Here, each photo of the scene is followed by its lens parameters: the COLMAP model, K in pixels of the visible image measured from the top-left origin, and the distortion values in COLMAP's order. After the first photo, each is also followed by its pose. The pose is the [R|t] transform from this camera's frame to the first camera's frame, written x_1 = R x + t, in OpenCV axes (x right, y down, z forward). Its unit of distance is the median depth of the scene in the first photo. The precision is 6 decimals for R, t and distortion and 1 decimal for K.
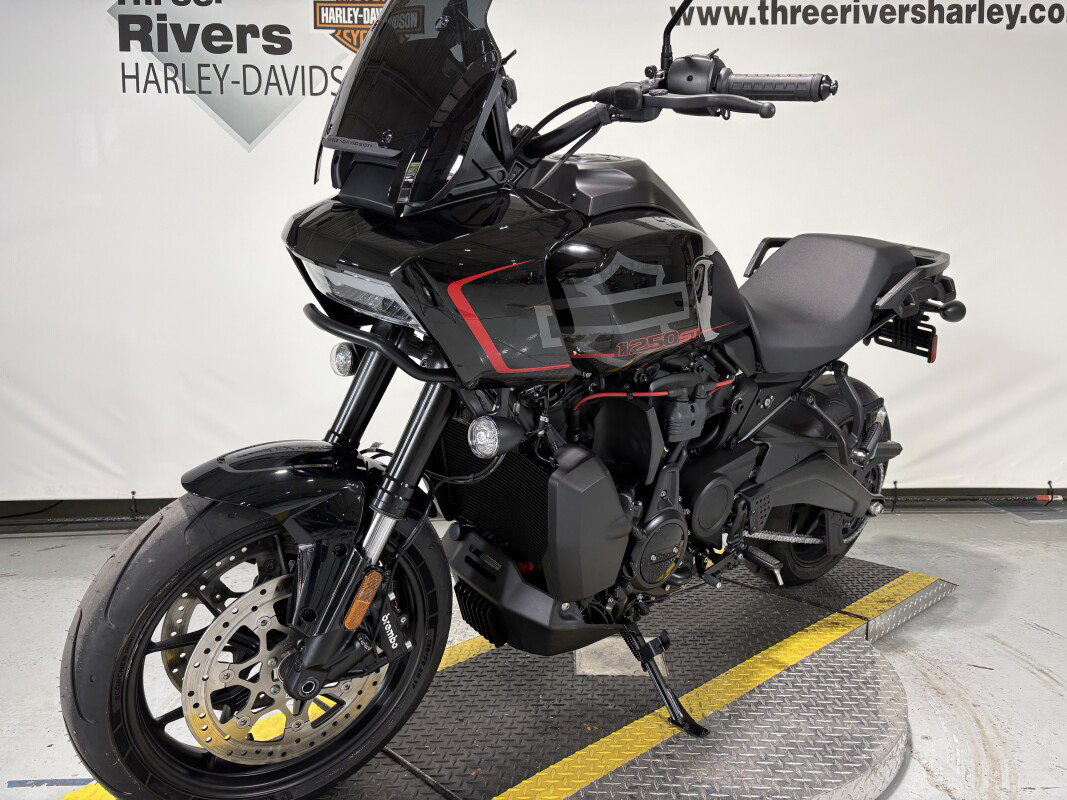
lens RADIAL K [[800.0, 0, 533.5], [0, 800.0, 400.0], [0, 0, 1]] dist [0.079395, -0.091715]
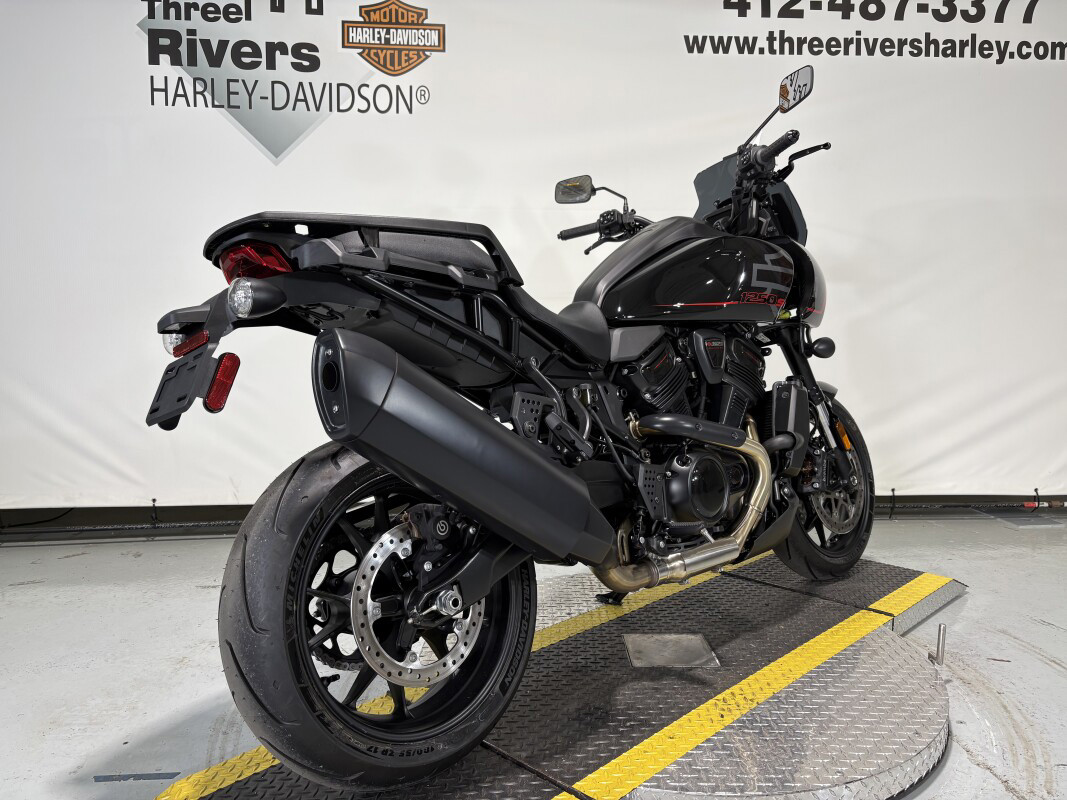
lens RADIAL K [[800.0, 0, 533.5], [0, 800.0, 400.0], [0, 0, 1]] dist [0.079395, -0.091715]
pose [[0.998881, 0.004735, 0.047065, -0.074382], [-0.003934, 0.999846, -0.017089, 0.005527], [-0.047139, 0.016885, 0.998746, -0.029910]]
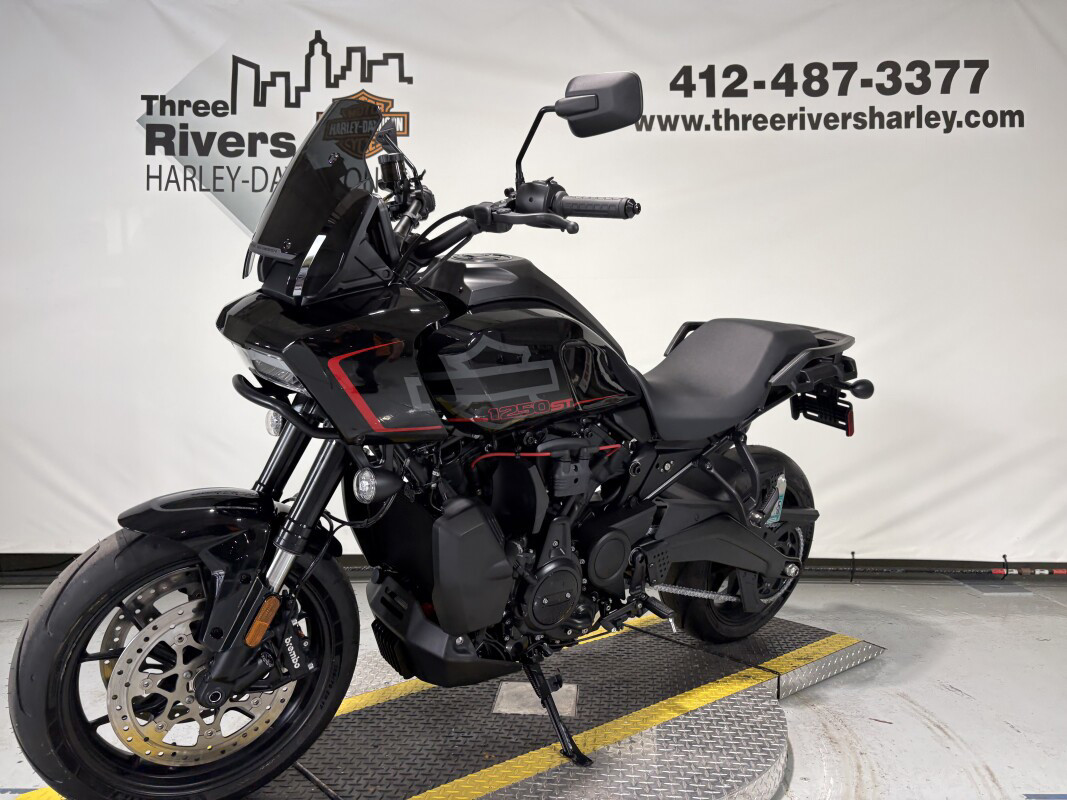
lens RADIAL K [[803.9, 0, 537.8], [0, 803.9, 402.4], [0, 0, 1]] dist [0.059226, -0.060749]
pose [[0.998919, 0.011787, -0.044956, 0.094330], [-0.015820, 0.995777, -0.090431, 0.010520], [0.043700, 0.091045, 0.994887, -0.078401]]
